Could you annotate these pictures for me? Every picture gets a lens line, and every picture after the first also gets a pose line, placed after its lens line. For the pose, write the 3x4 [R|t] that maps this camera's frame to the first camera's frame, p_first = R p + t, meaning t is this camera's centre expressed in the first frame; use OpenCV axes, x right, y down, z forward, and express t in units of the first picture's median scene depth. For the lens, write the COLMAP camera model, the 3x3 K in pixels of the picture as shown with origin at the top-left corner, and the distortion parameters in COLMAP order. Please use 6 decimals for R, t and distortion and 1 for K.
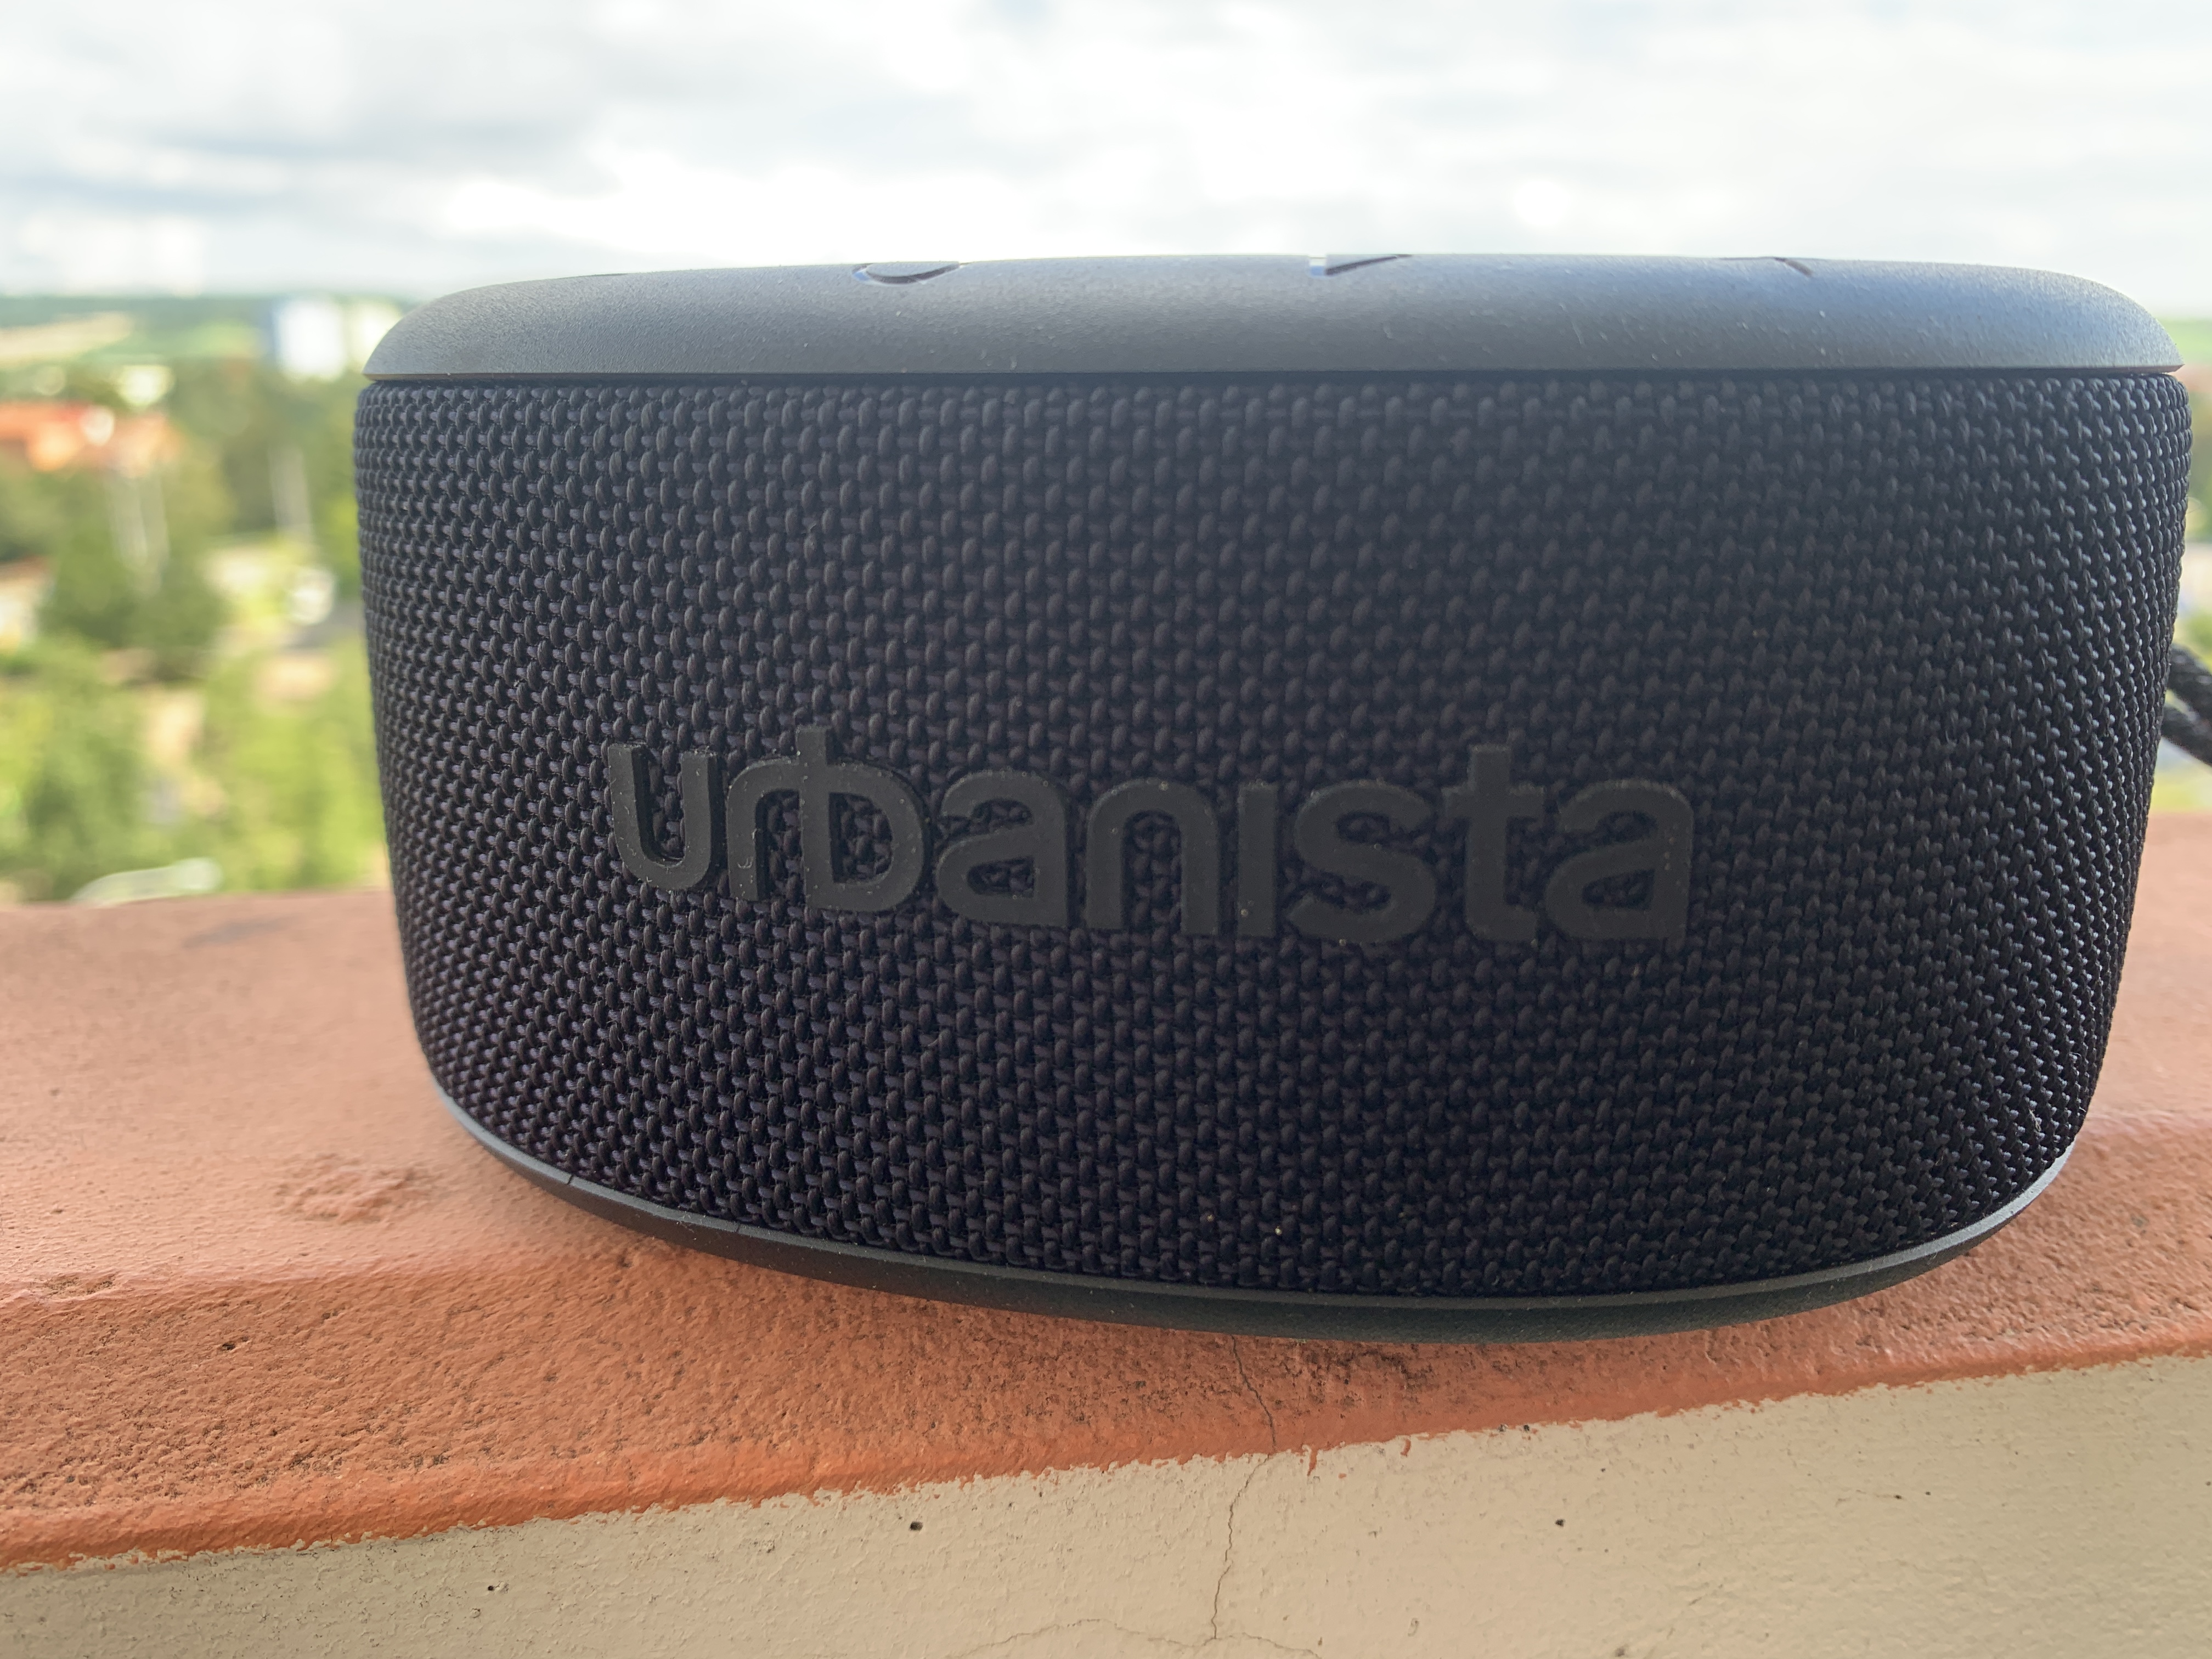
lens RADIAL K [[1810.2, 0, 1106.0], [0, 1810.2, 829.5], [0, 0, 1]] dist [-0.104109, 0.098495]
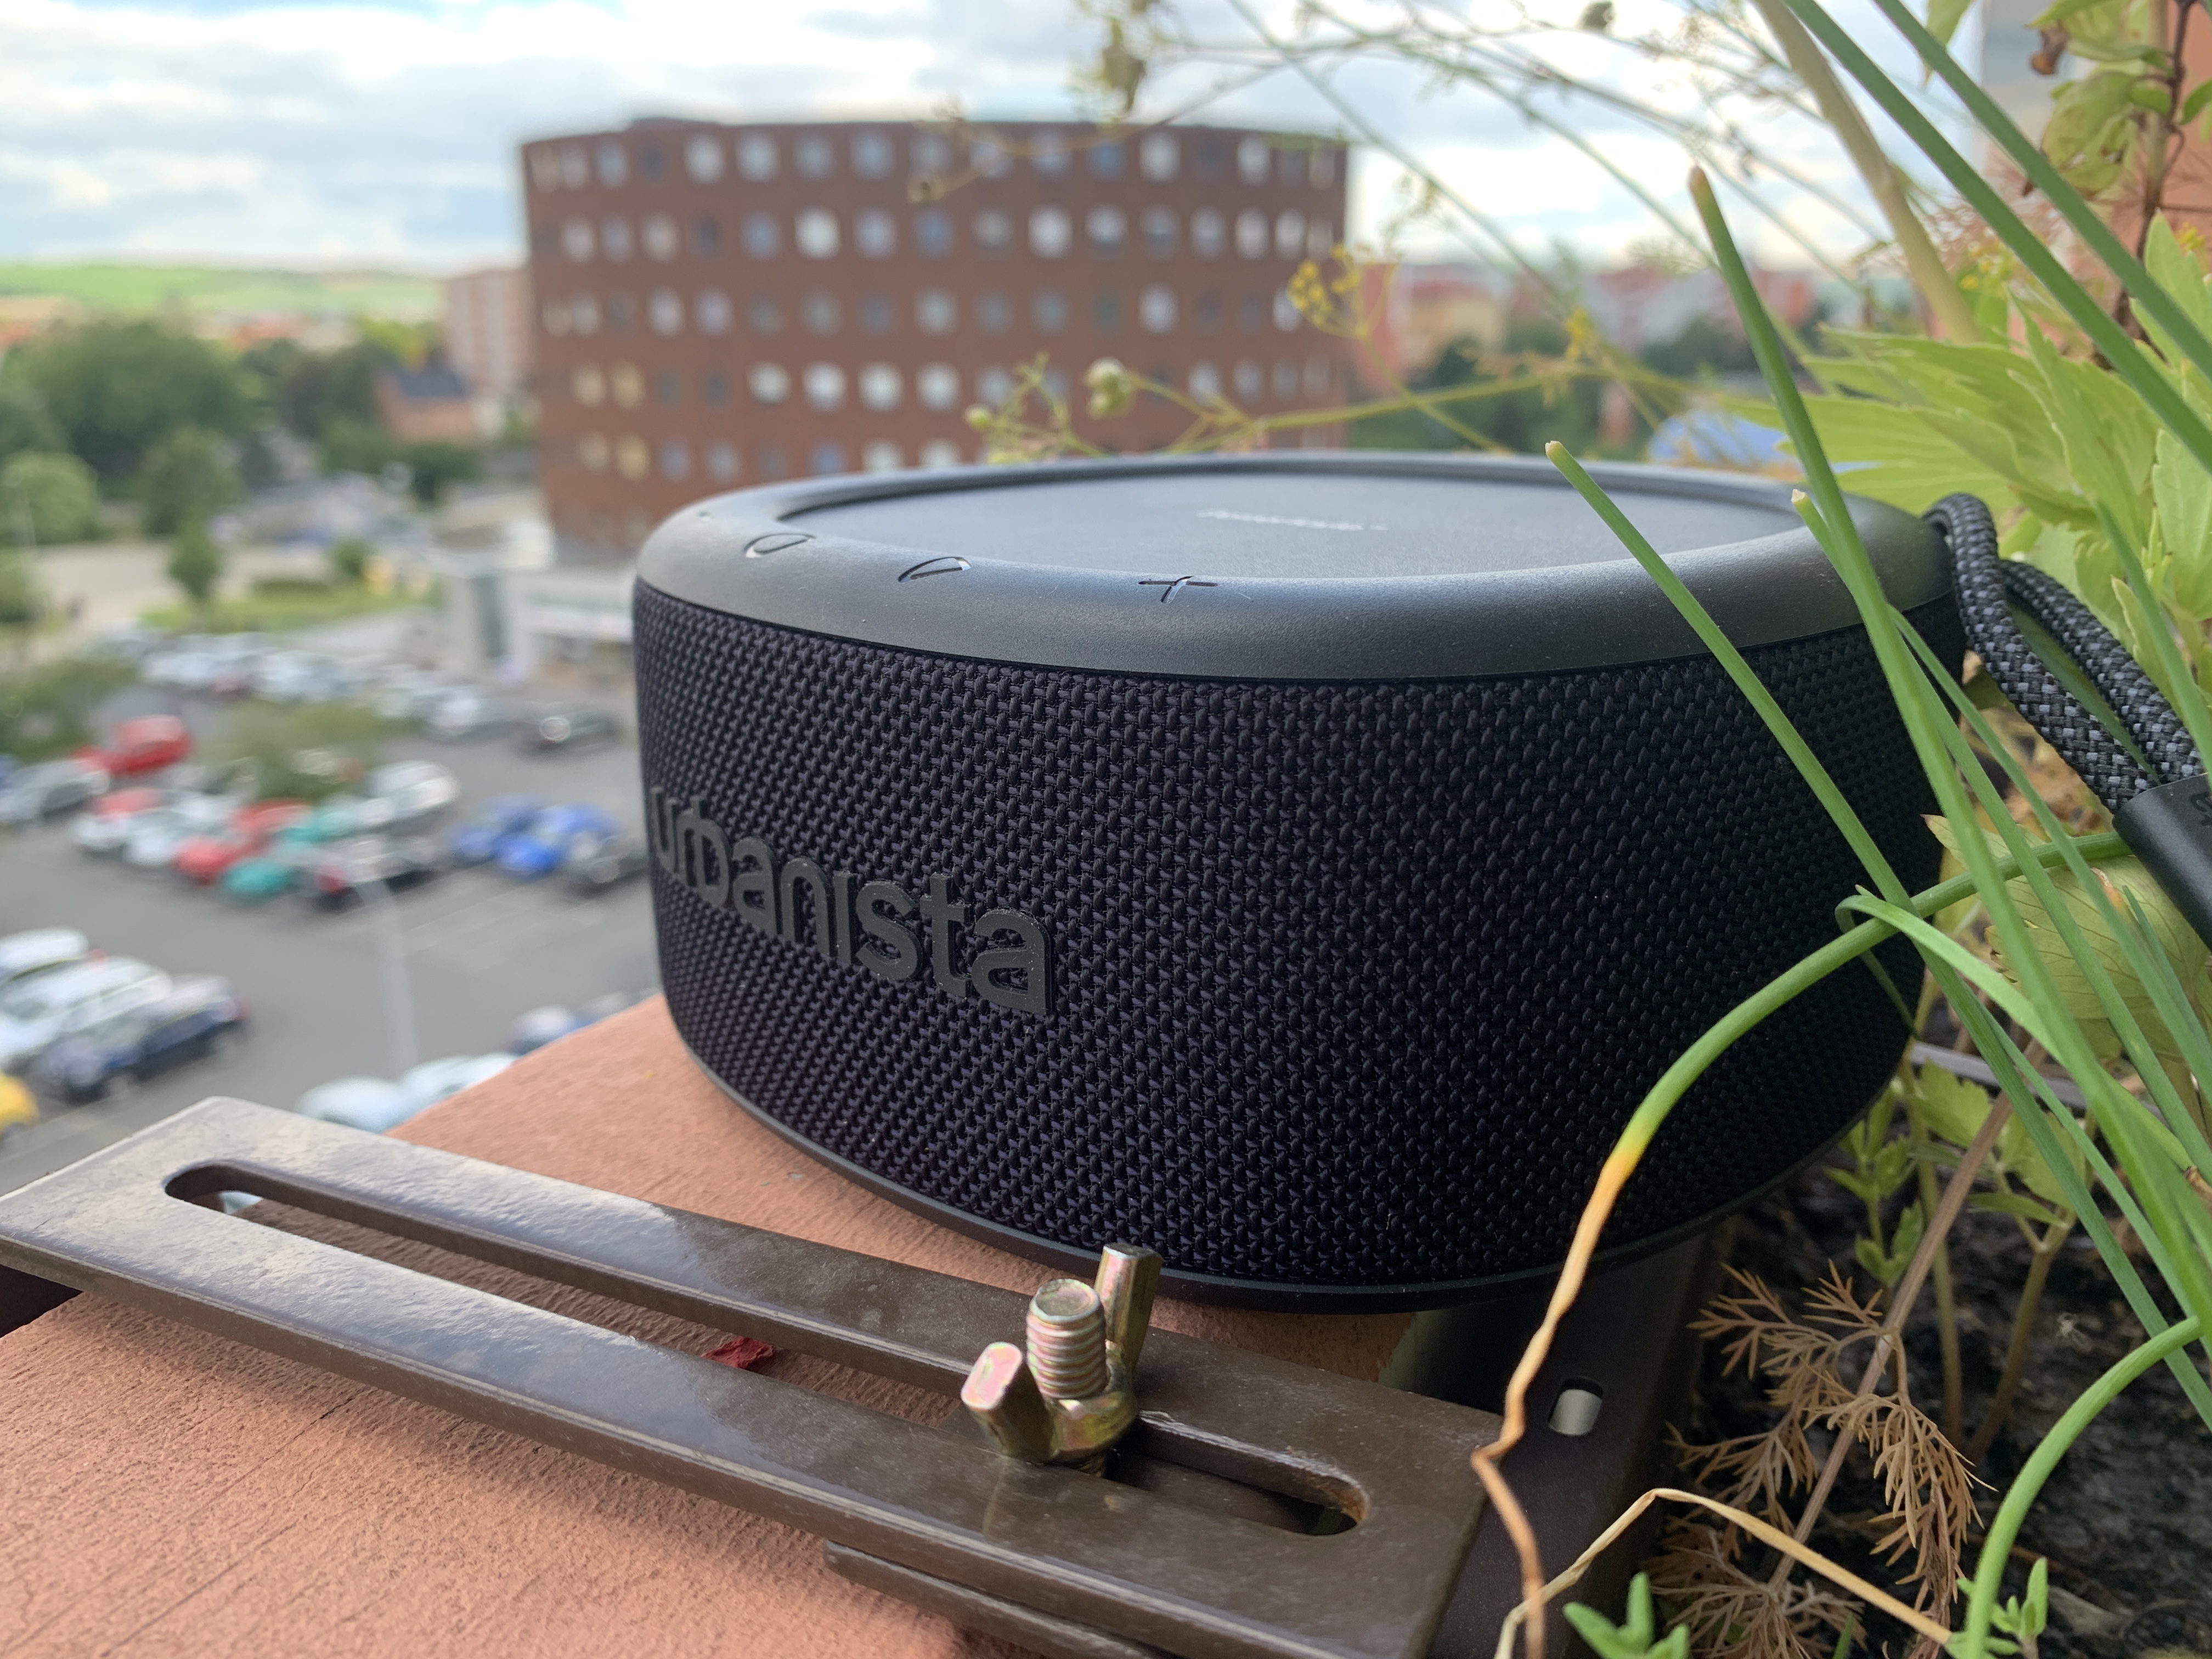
lens RADIAL K [[1810.2, 0, 1106.0], [0, 1810.2, 829.5], [0, 0, 1]] dist [-0.104109, 0.098495]
pose [[0.818111, 0.158719, -0.552724, 0.997961], [-0.136983, 0.987277, 0.080750, -0.193711], [0.558508, 0.009651, 0.829443, -0.225424]]
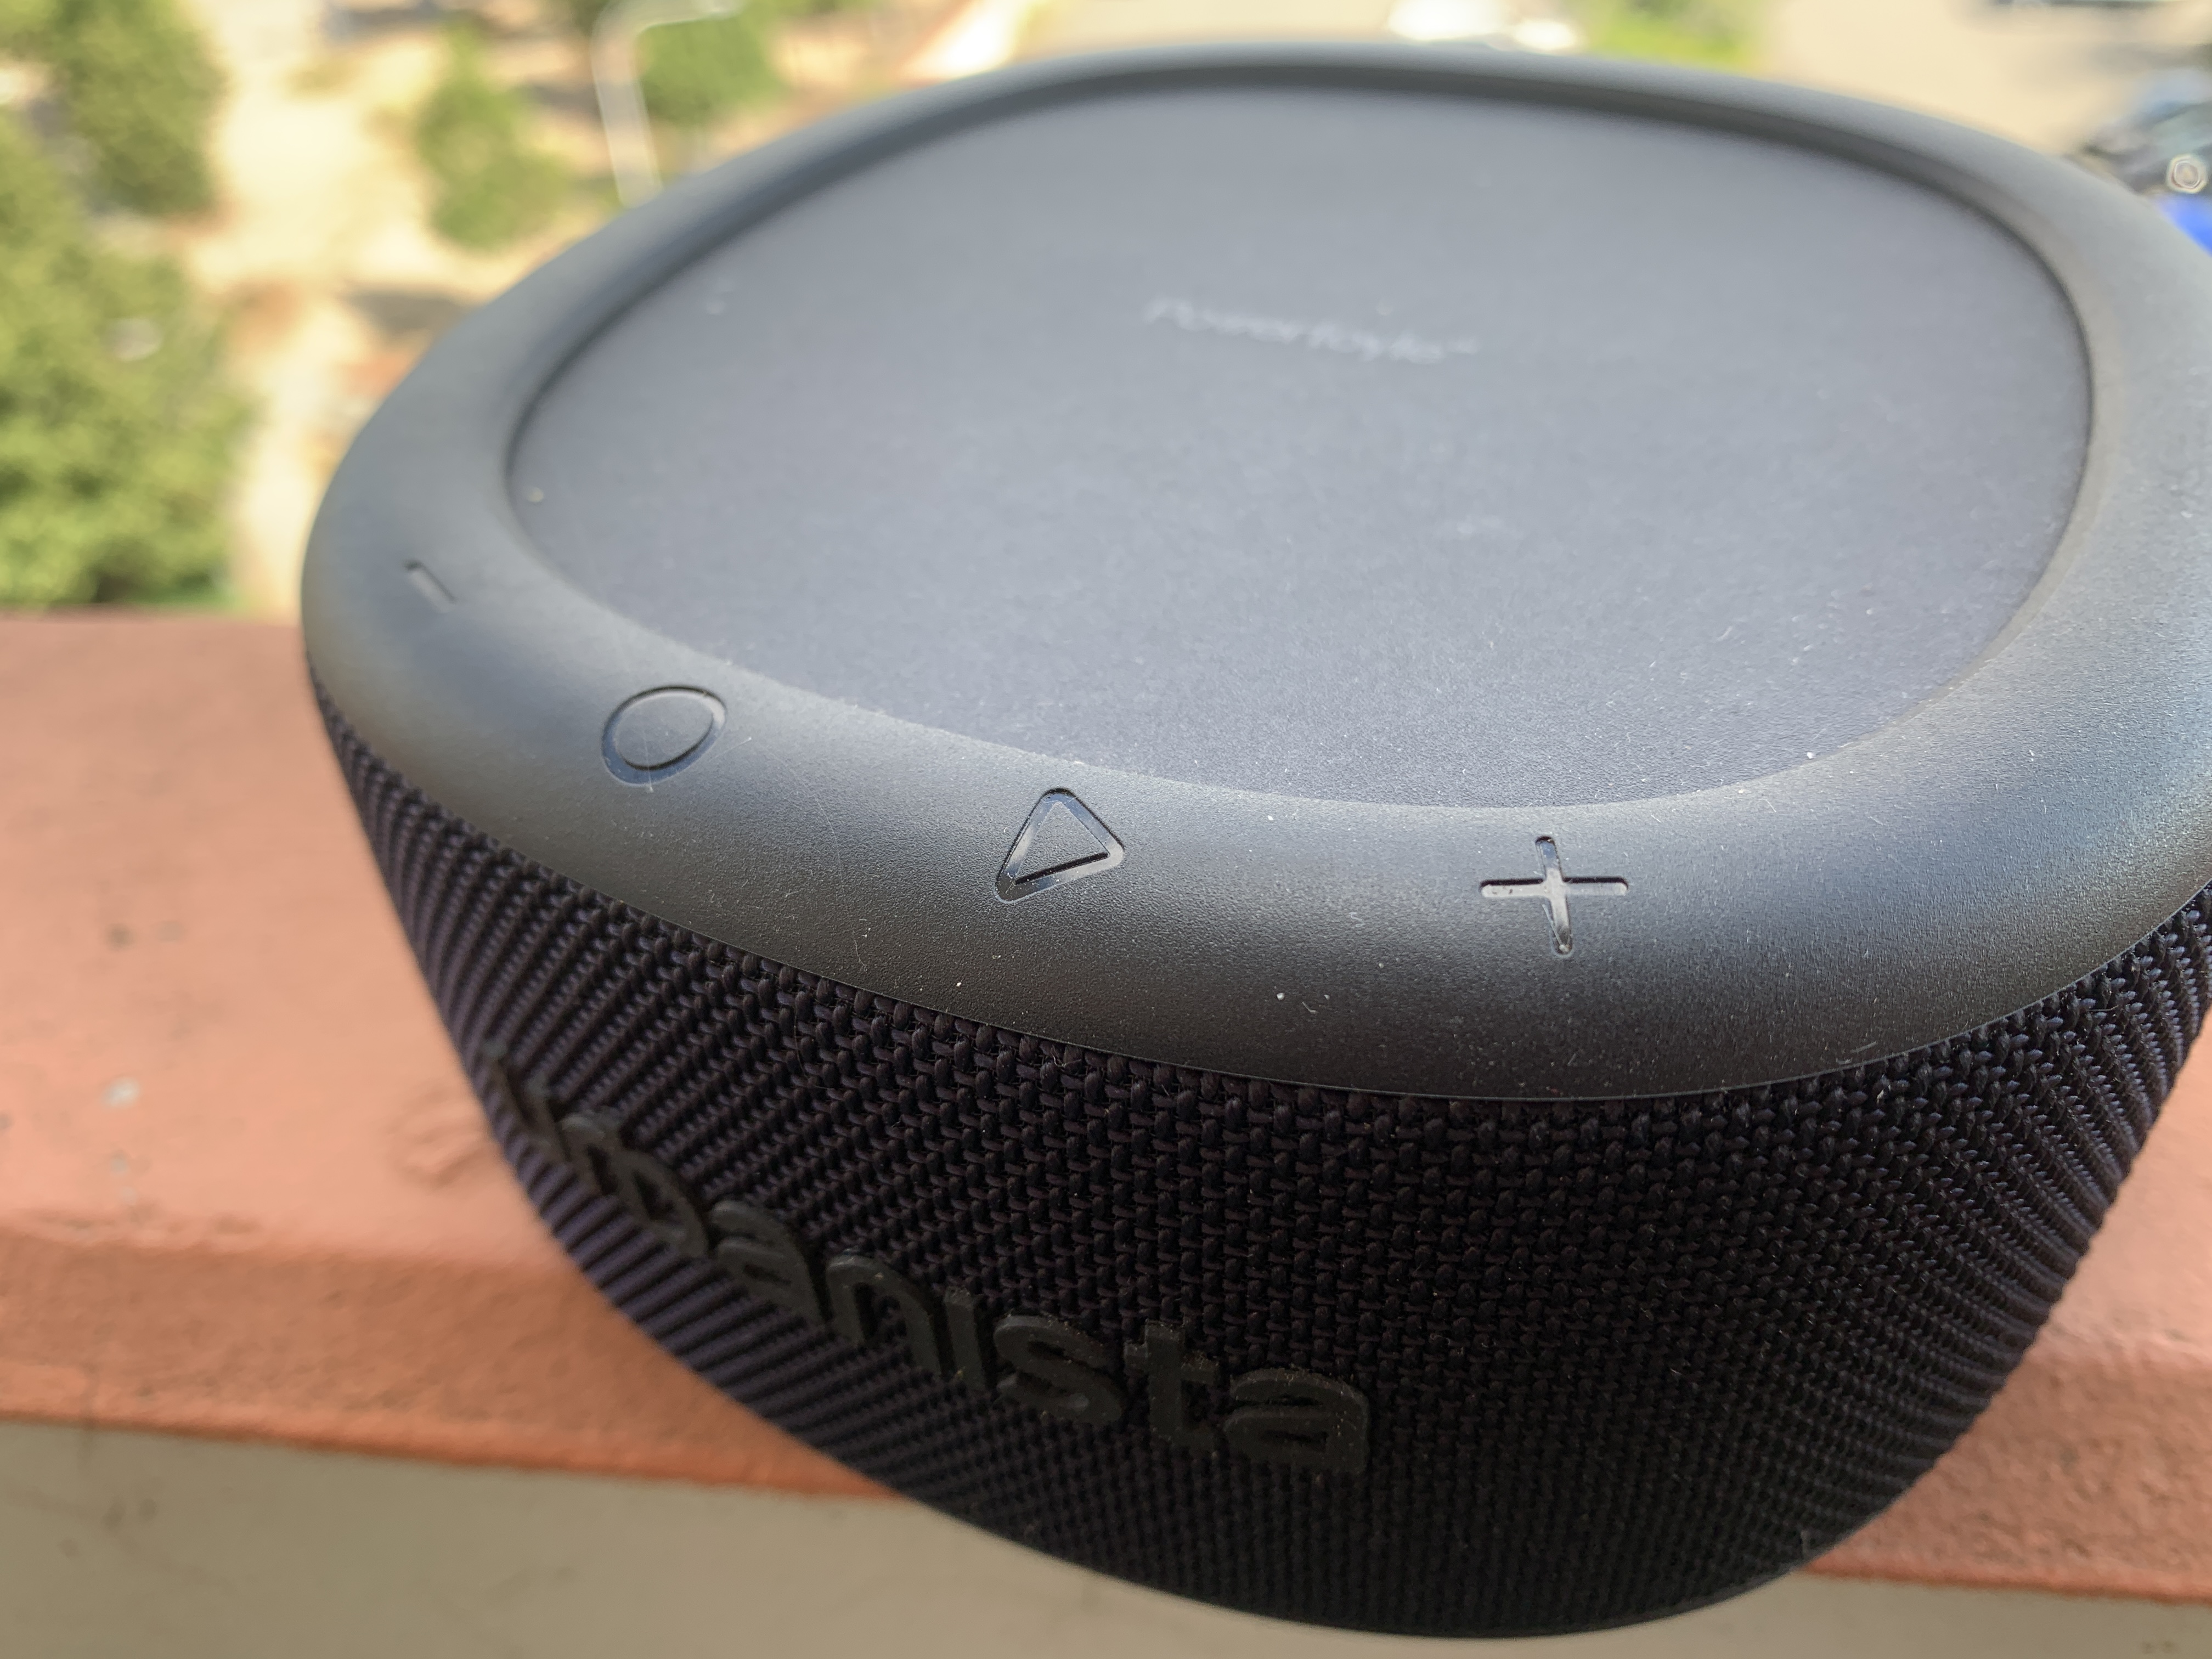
lens RADIAL K [[1810.2, 0, 1106.0], [0, 1810.2, 829.5], [0, 0, 1]] dist [-0.104109, 0.098495]
pose [[0.956964, 0.145360, -0.251178, 0.321034], [-0.016335, 0.891123, 0.453468, -0.612440], [0.289746, -0.429850, 0.855147, 0.193524]]
